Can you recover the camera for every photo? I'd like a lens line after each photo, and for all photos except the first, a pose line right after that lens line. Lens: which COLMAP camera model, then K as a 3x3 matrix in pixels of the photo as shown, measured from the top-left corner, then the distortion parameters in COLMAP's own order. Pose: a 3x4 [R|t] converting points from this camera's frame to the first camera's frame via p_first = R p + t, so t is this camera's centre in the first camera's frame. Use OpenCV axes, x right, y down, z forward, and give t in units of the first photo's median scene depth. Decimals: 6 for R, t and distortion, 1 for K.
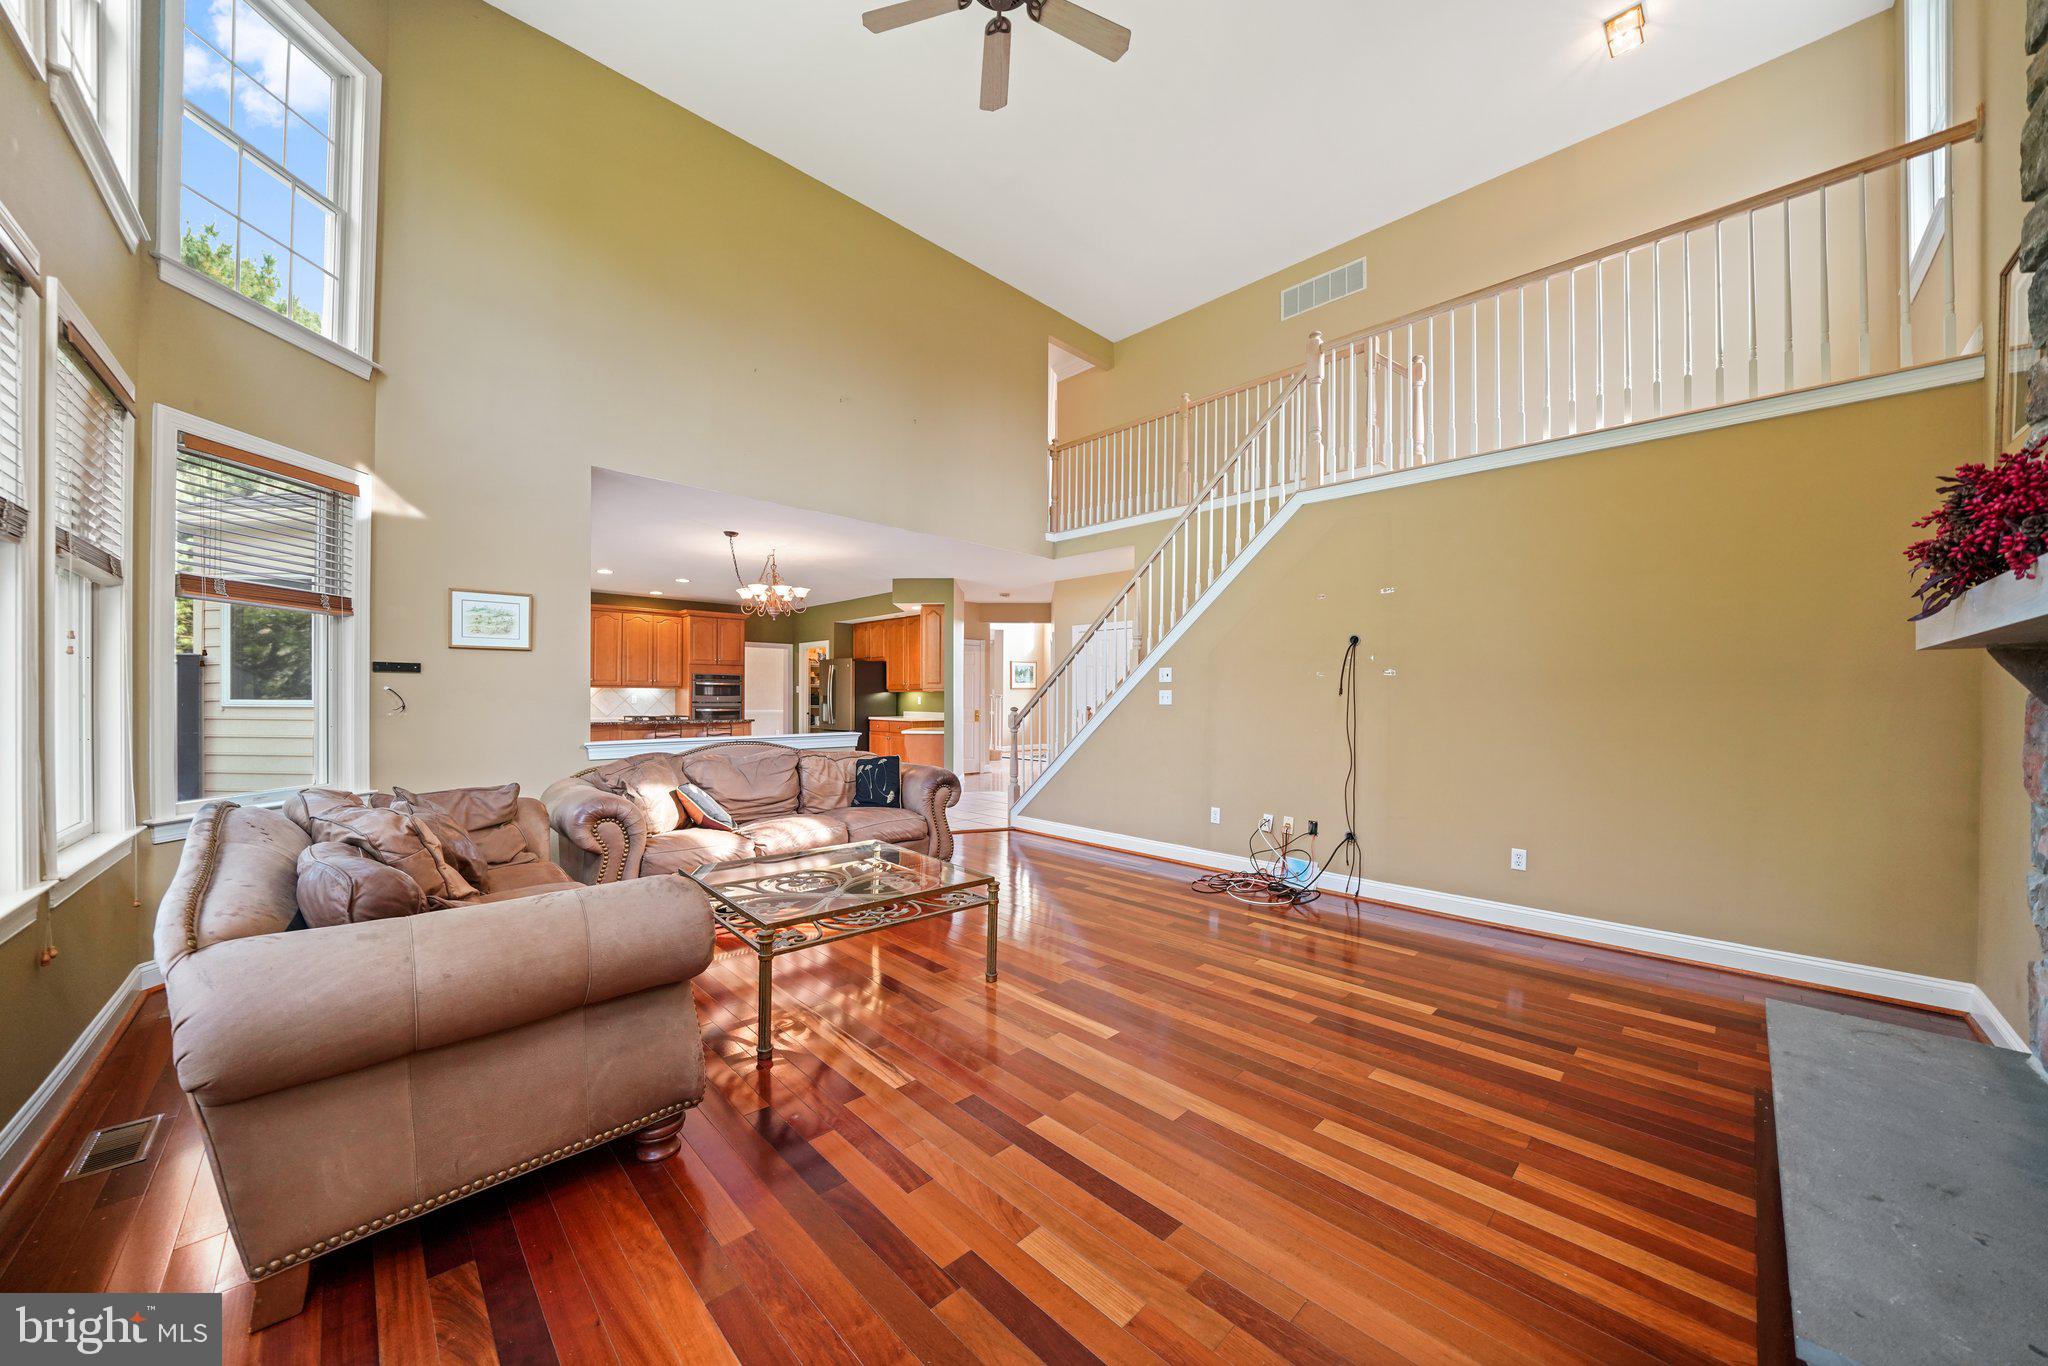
lens RADIAL K [[717.4, 0, 1015.5], [0, 717.4, 696.1], [0, 0, 1]] dist [-0.021293, 0.002011]
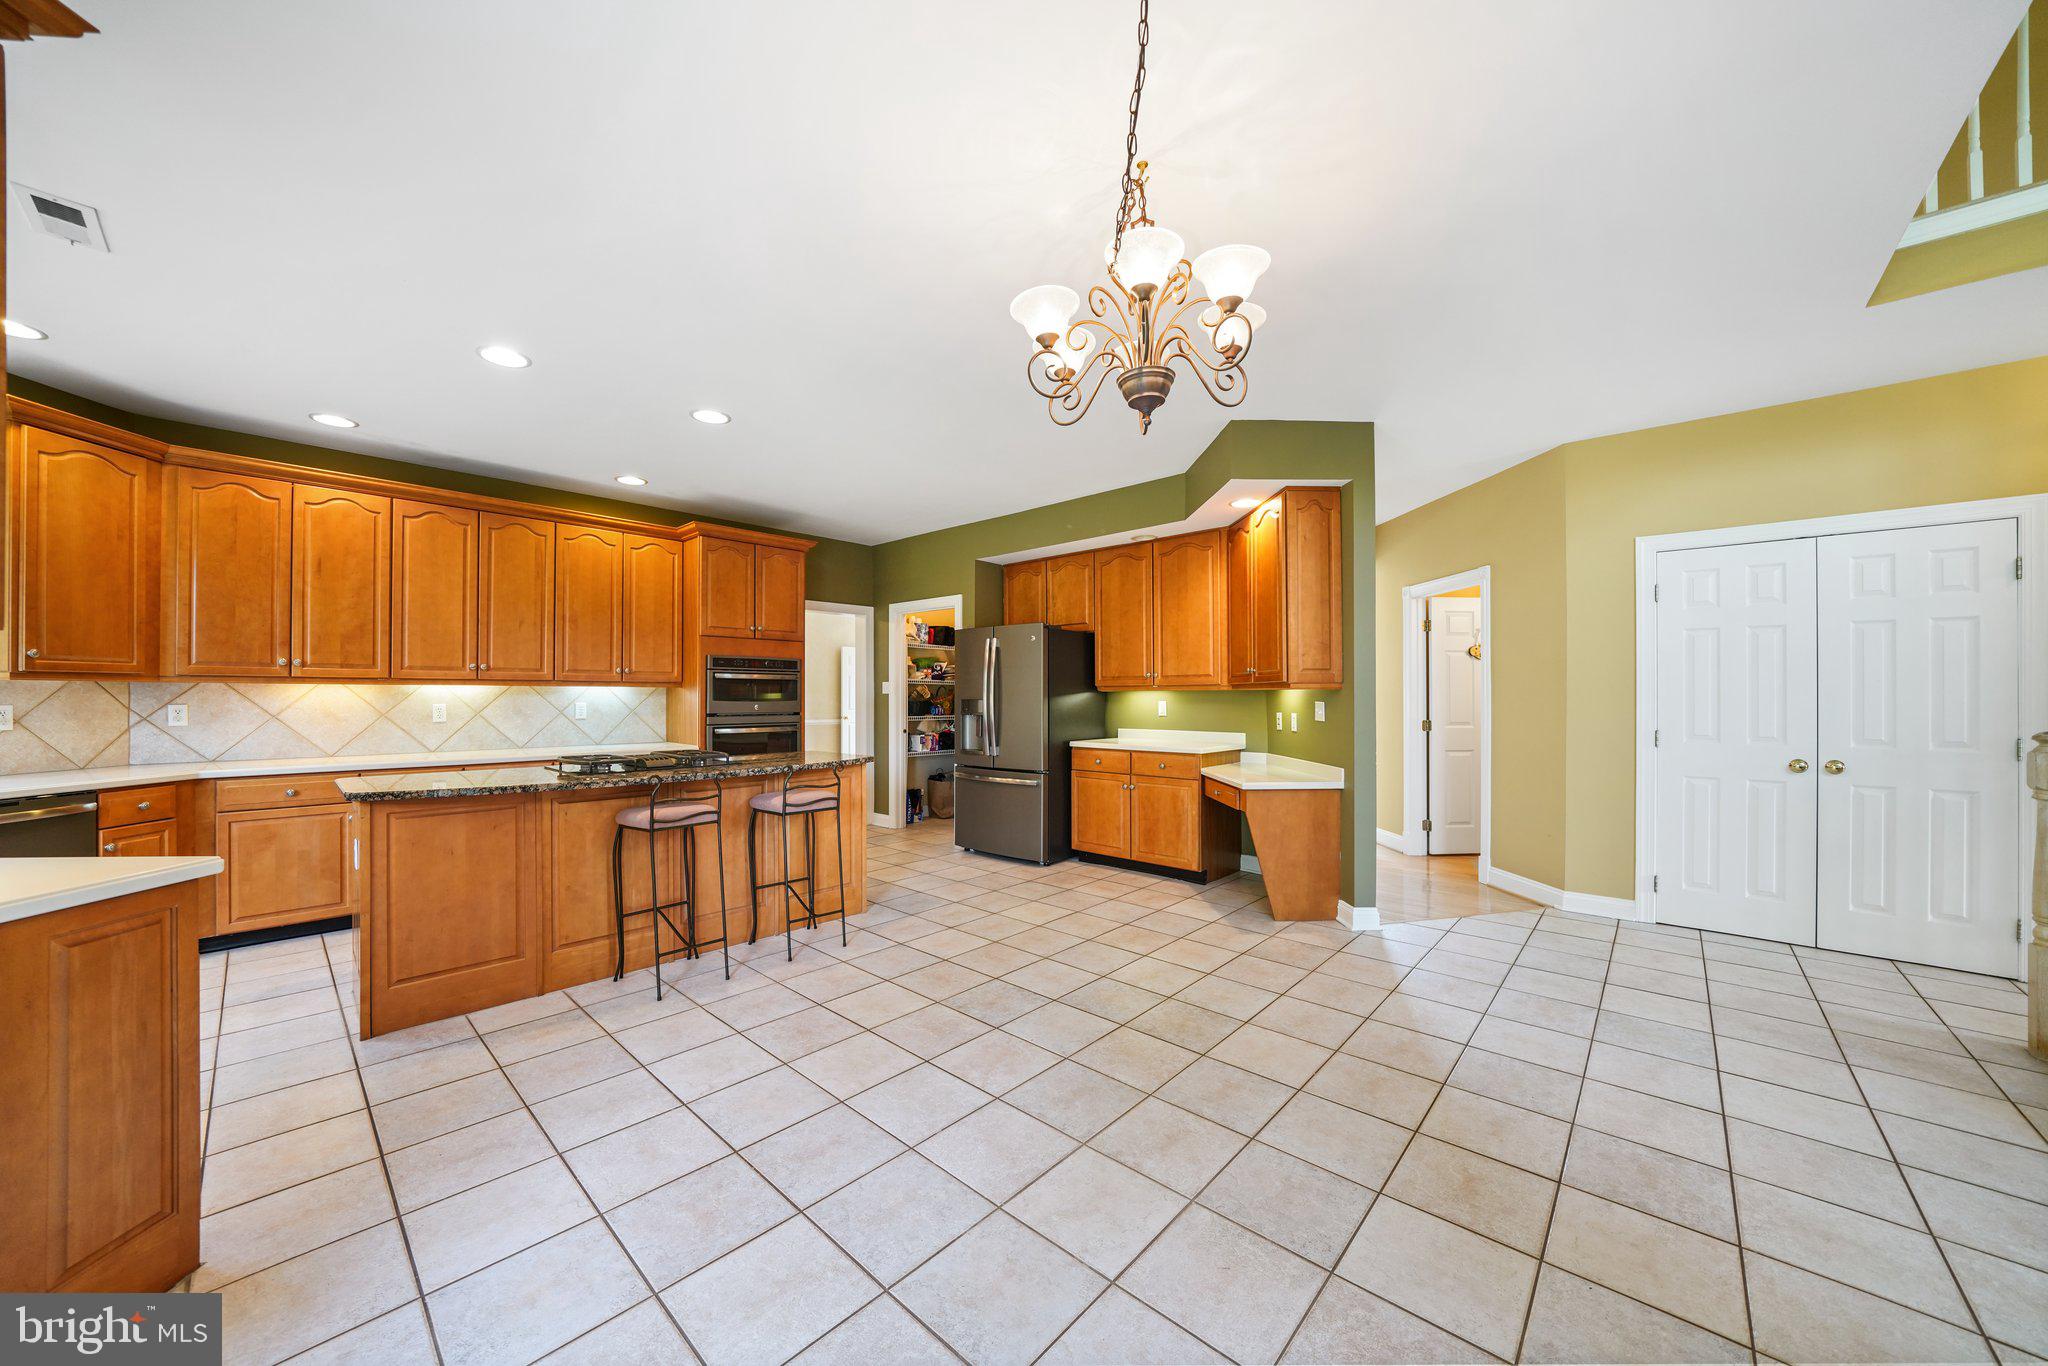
lens RADIAL K [[717.4, 0, 1013.2], [0, 717.4, 688.3], [0, 0, 1]] dist [-0.021293, 0.002011]
pose [[0.998177, -0.004452, 0.060184, -0.269845], [0.005059, 0.999938, -0.009937, -0.003562], [-0.060136, 0.010223, 0.998138, 0.497045]]
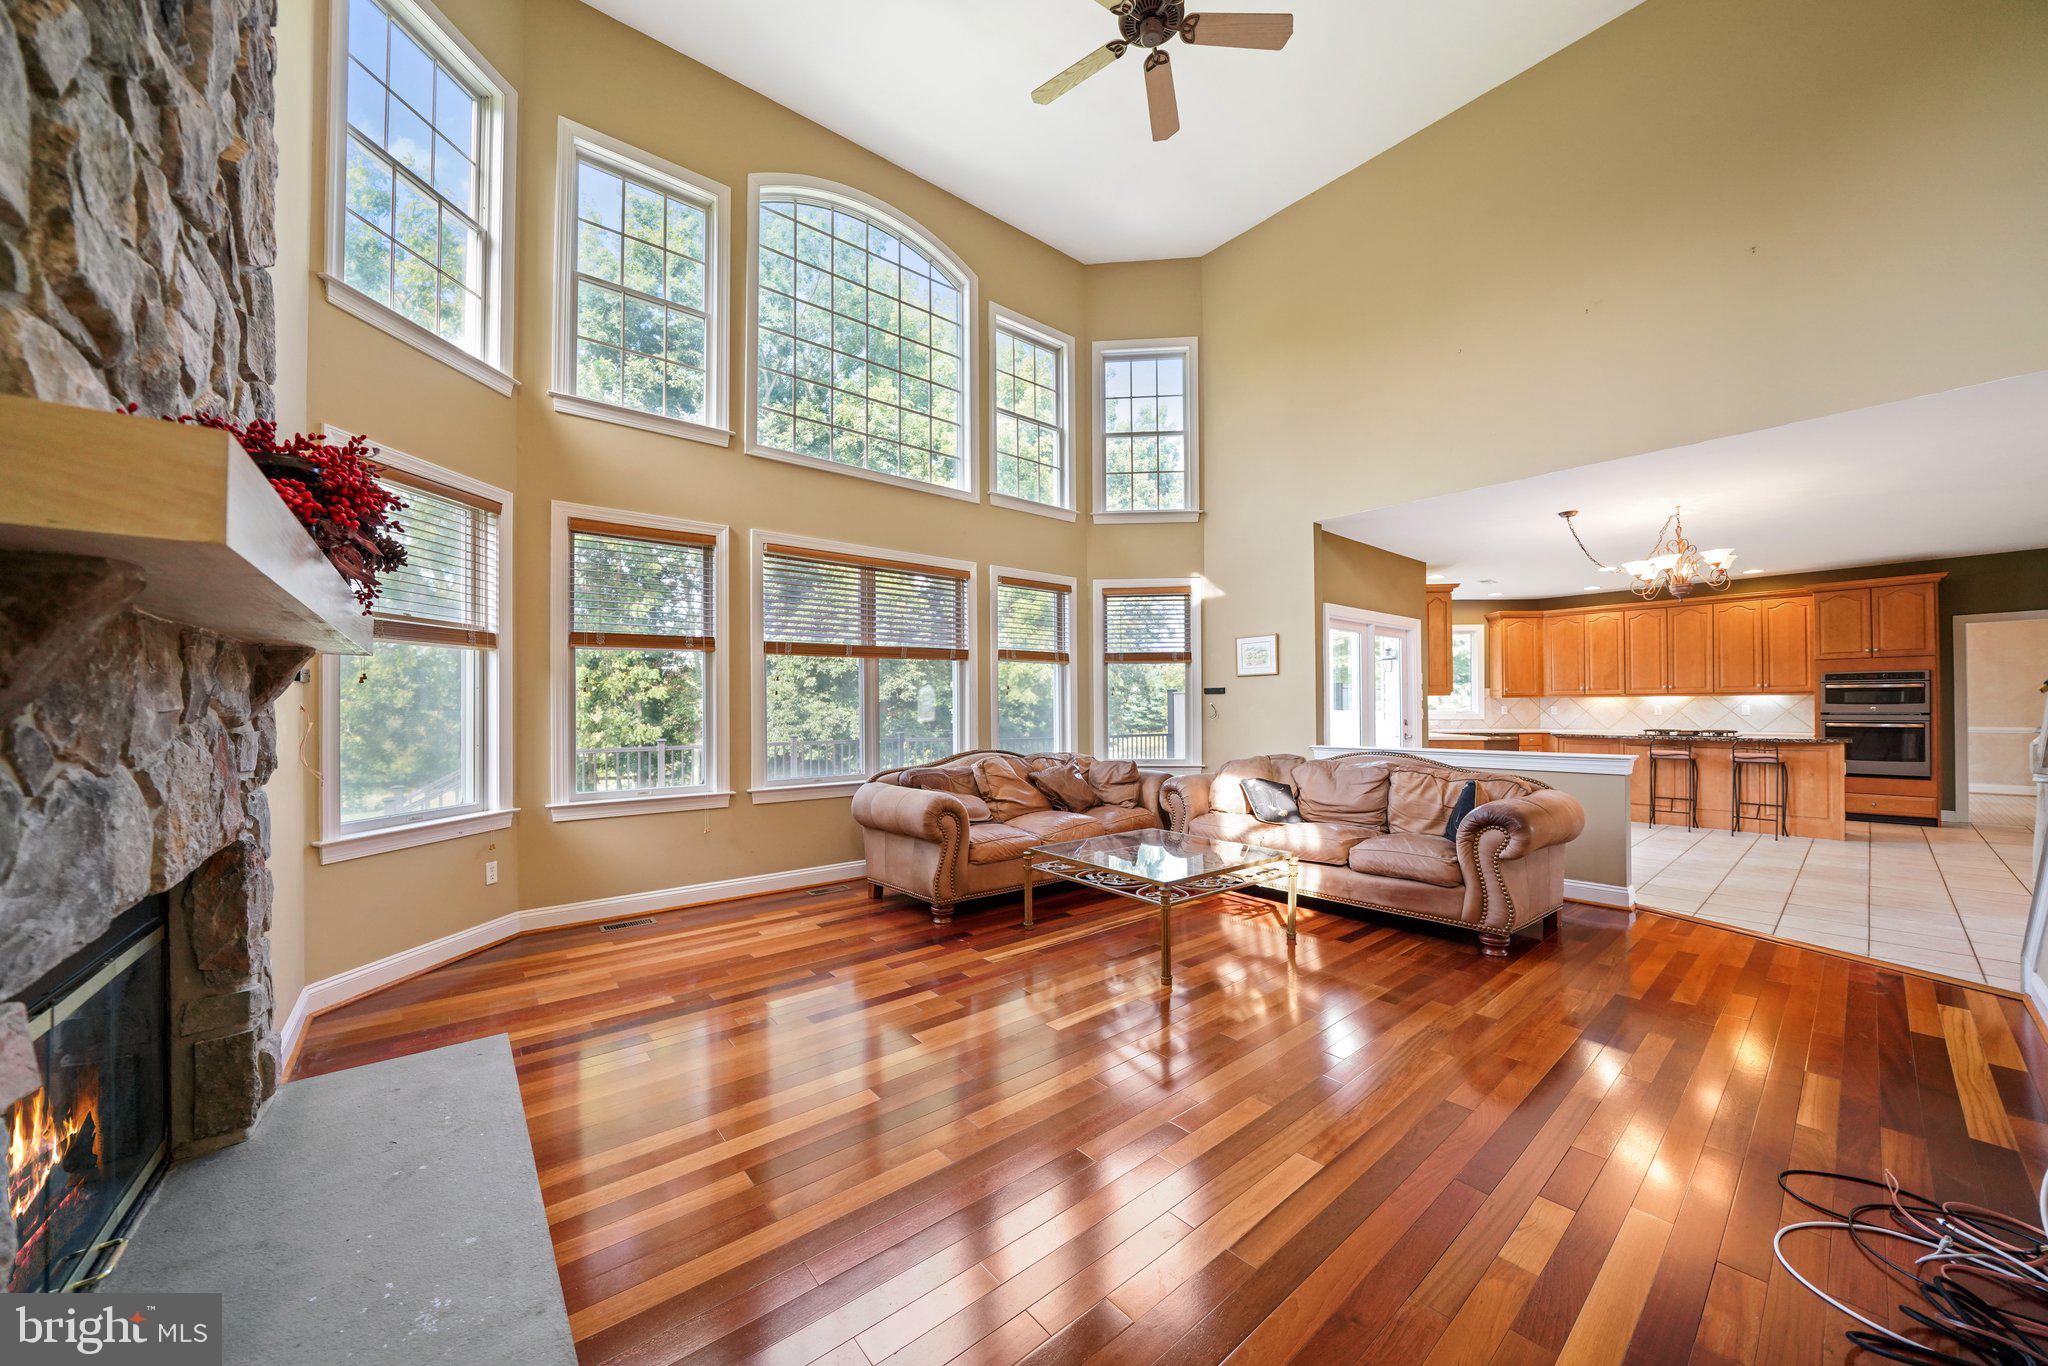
lens RADIAL K [[717.4, 0, 1033.3], [0, 717.4, 708.6], [0, 0, 1]] dist [-0.021293, 0.002011]
pose [[-0.062488, -0.003764, -0.998039, 0.294009], [0.006796, 0.999968, -0.004197, 0.001168], [0.998023, -0.007045, -0.062460, 0.253782]]
